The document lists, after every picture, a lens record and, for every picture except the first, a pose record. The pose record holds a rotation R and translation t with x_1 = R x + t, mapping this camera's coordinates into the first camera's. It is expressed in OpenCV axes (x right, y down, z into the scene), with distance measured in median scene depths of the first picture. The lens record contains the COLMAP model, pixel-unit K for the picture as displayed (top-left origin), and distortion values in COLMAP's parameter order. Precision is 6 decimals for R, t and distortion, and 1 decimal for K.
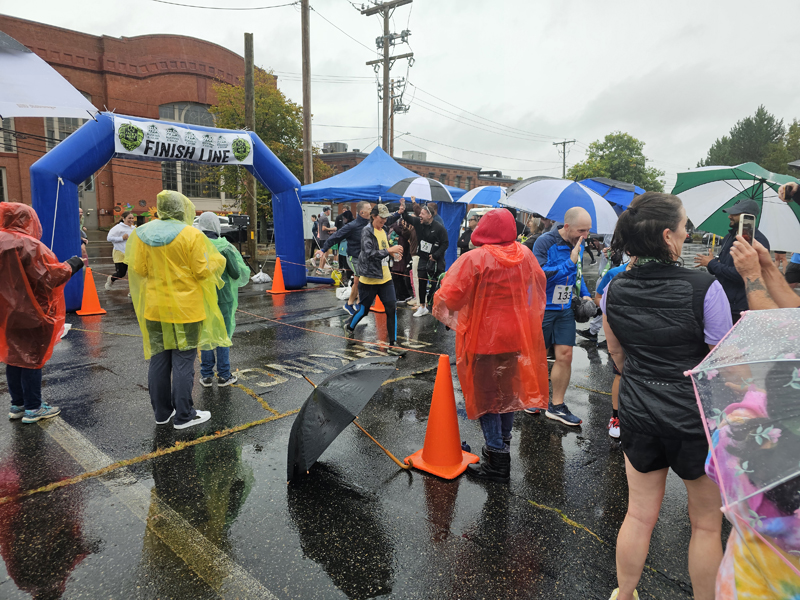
lens RADIAL K [[582.0, 0, 399.5], [0, 582.0, 298.4], [0, 0, 1]] dist [0.012440, 0.007566]
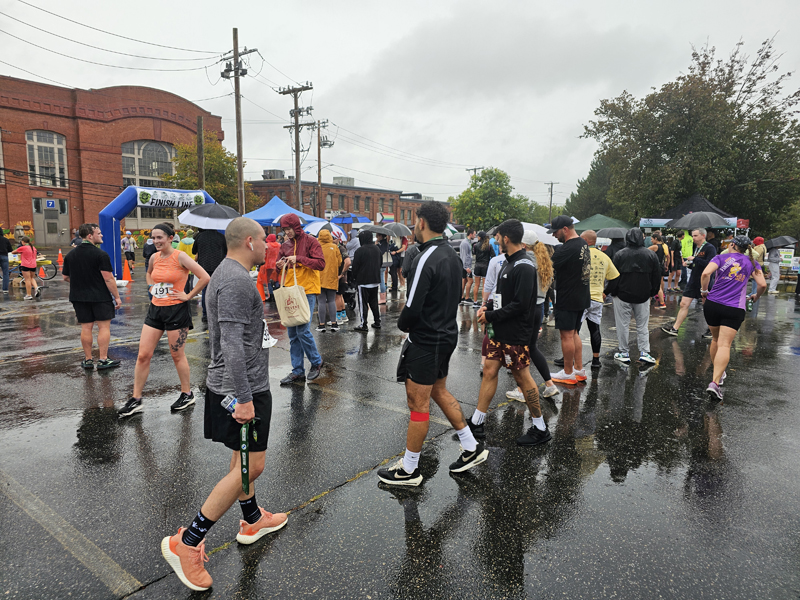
lens RADIAL K [[582.0, 0, 401.5], [0, 582.0, 303.3], [0, 0, 1]] dist [0.012440, 0.007566]
pose [[0.996270, -0.016102, 0.084781, 0.069350], [0.017697, 0.999680, -0.018100, 0.039823], [-0.084462, 0.019532, 0.996235, -0.294909]]
